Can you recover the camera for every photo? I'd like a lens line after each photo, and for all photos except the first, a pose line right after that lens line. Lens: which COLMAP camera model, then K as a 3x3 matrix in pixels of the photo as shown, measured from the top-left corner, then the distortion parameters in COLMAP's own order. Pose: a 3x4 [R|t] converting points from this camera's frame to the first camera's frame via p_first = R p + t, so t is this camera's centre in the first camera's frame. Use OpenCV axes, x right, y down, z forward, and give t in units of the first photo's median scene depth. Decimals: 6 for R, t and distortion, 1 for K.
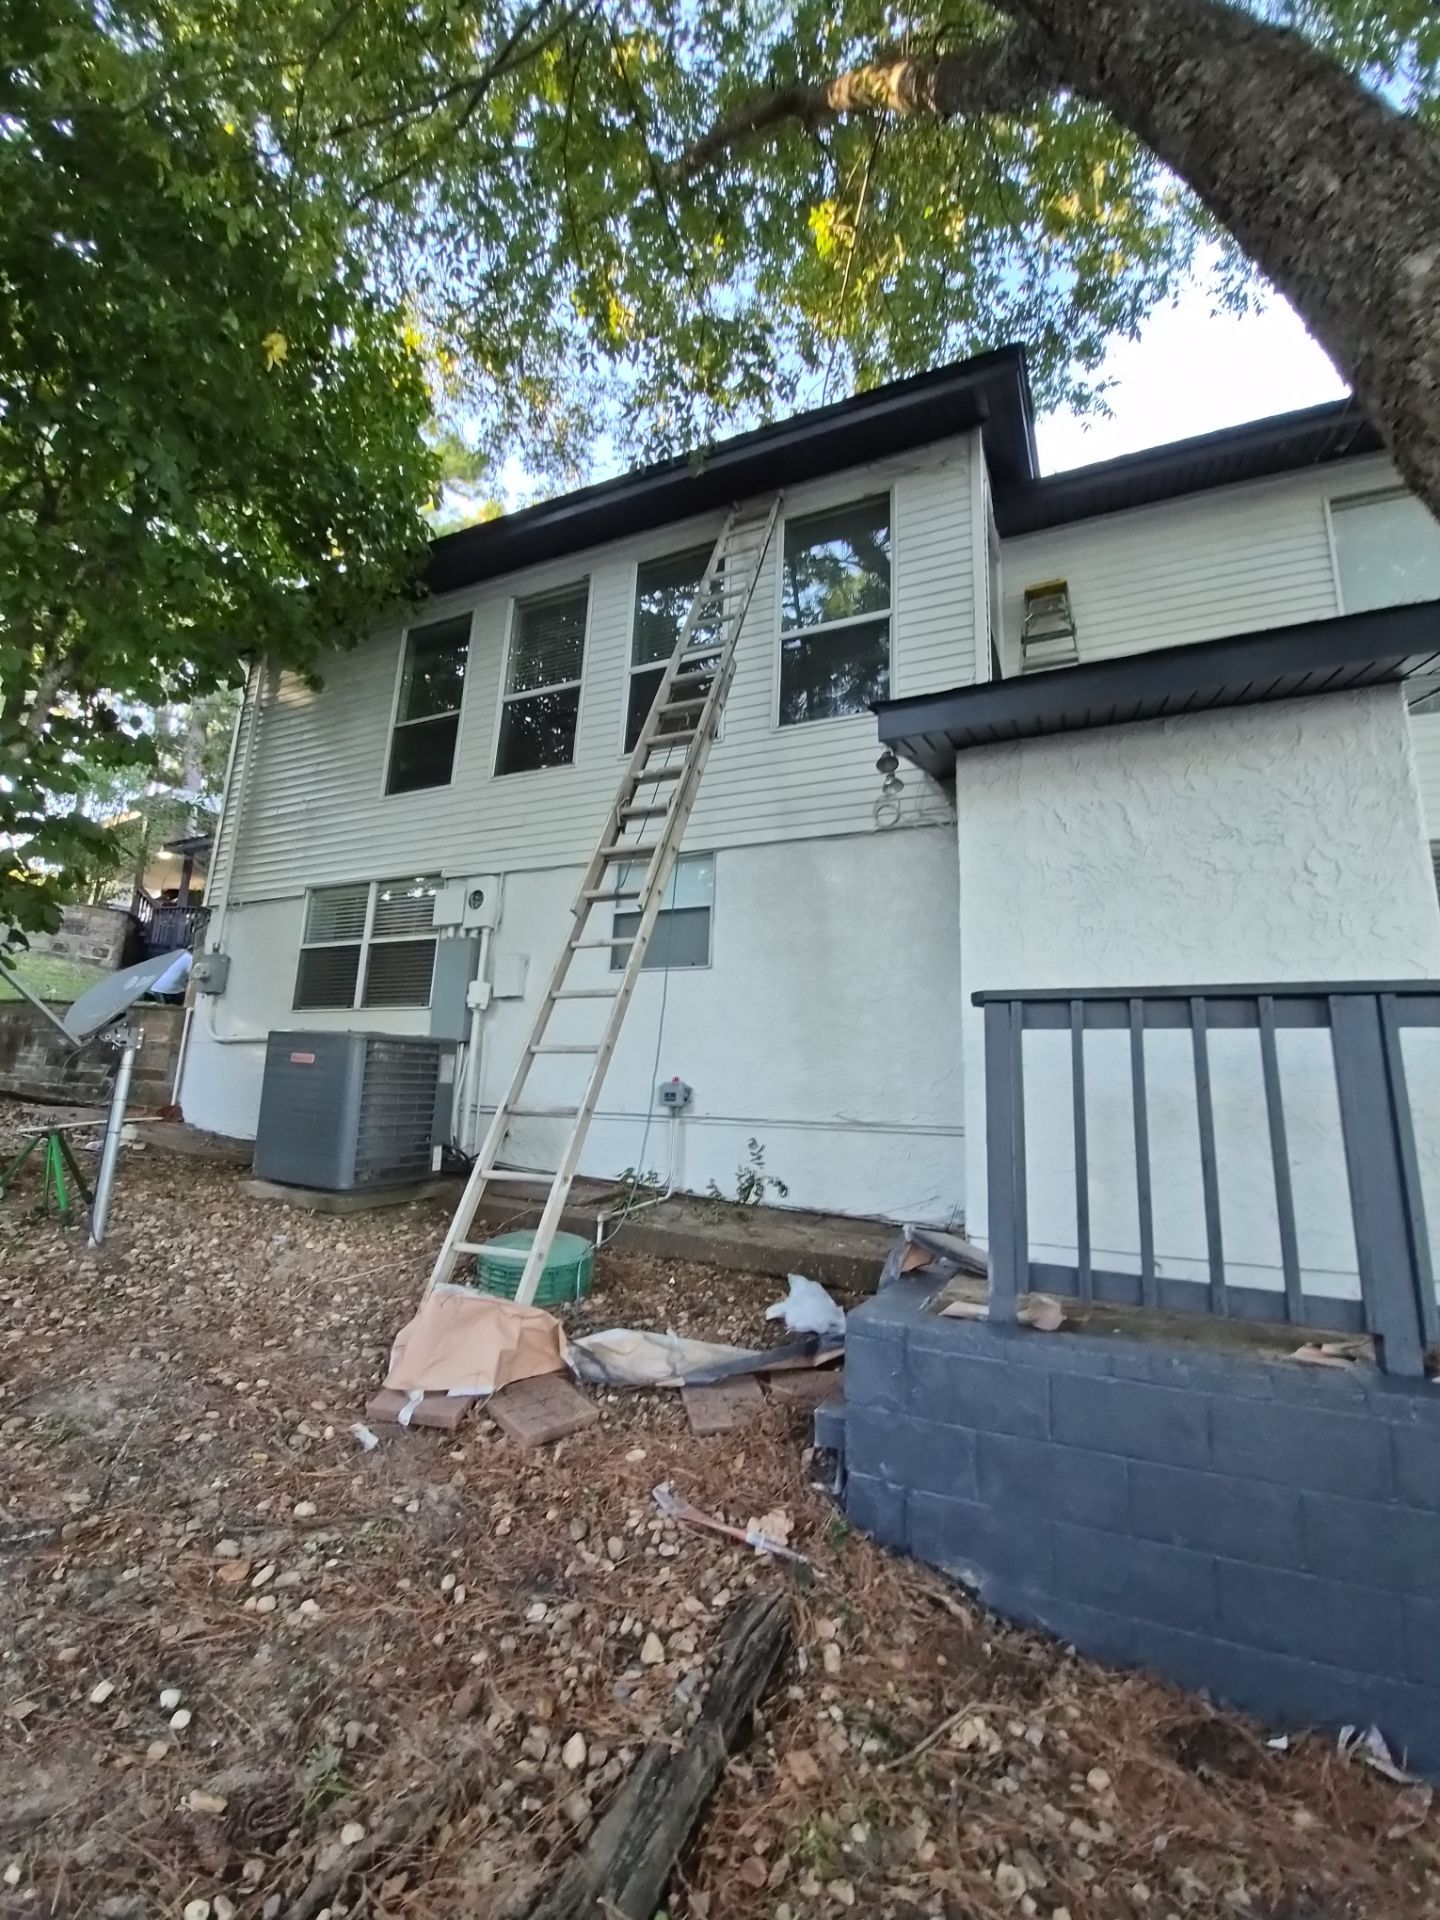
lens RADIAL K [[772.5, 0, 726.0], [0, 772.5, 960.8], [0, 0, 1]] dist [-0.001034, -0.000042]
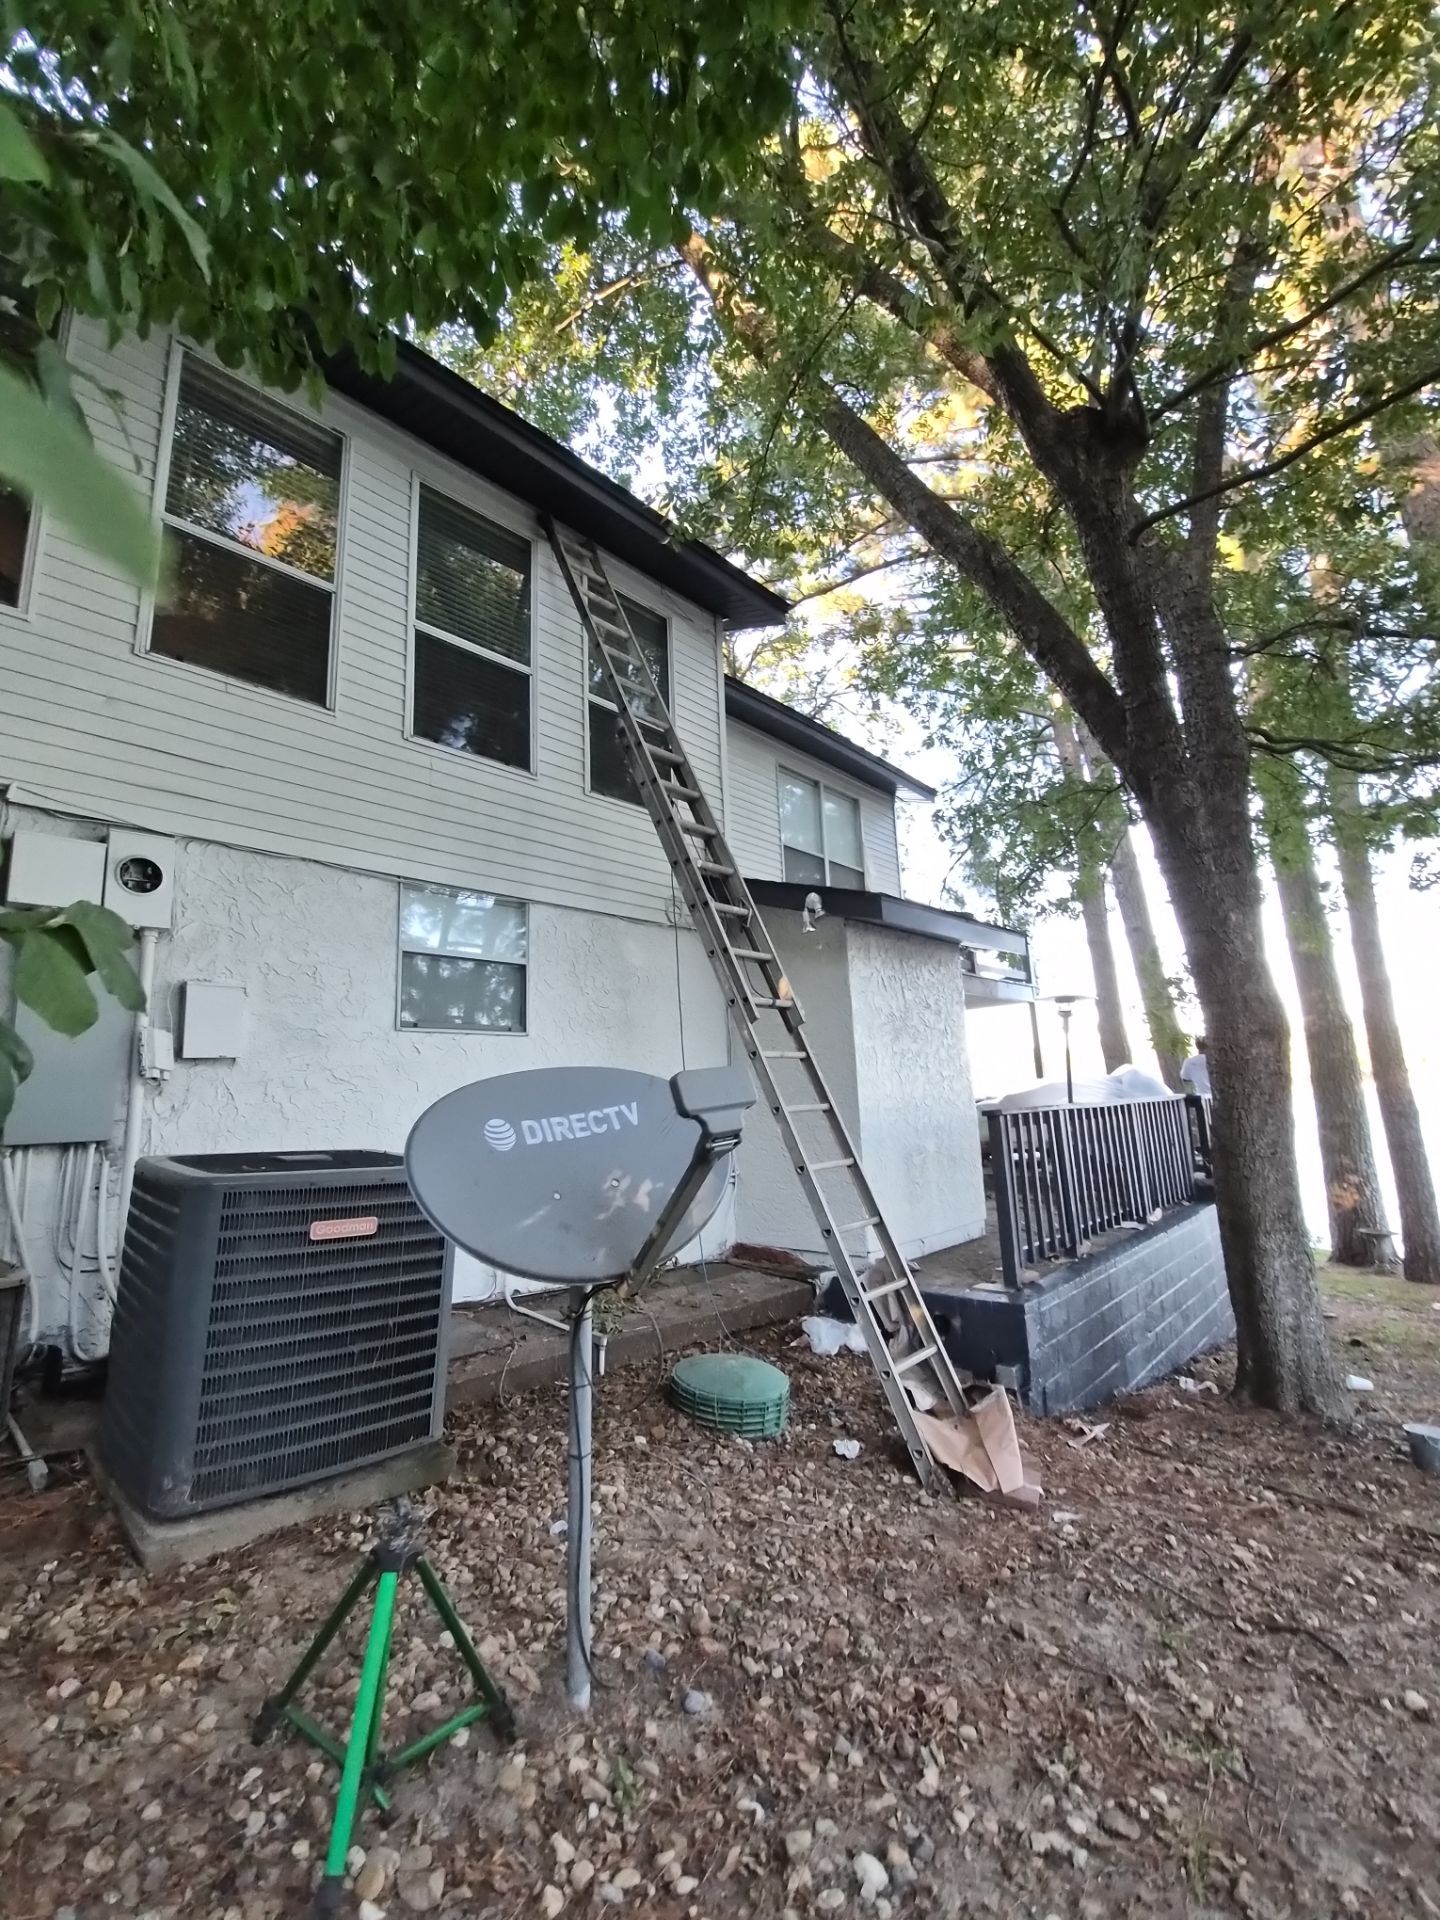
lens RADIAL K [[772.5, 0, 726.0], [0, 772.5, 960.8], [0, 0, 1]] dist [-0.001034, -0.000042]
pose [[0.411646, 0.149131, 0.899059, -0.685230], [-0.124821, 0.986450, -0.106475, -0.015911], [-0.902755, -0.068392, 0.424683, 0.432656]]
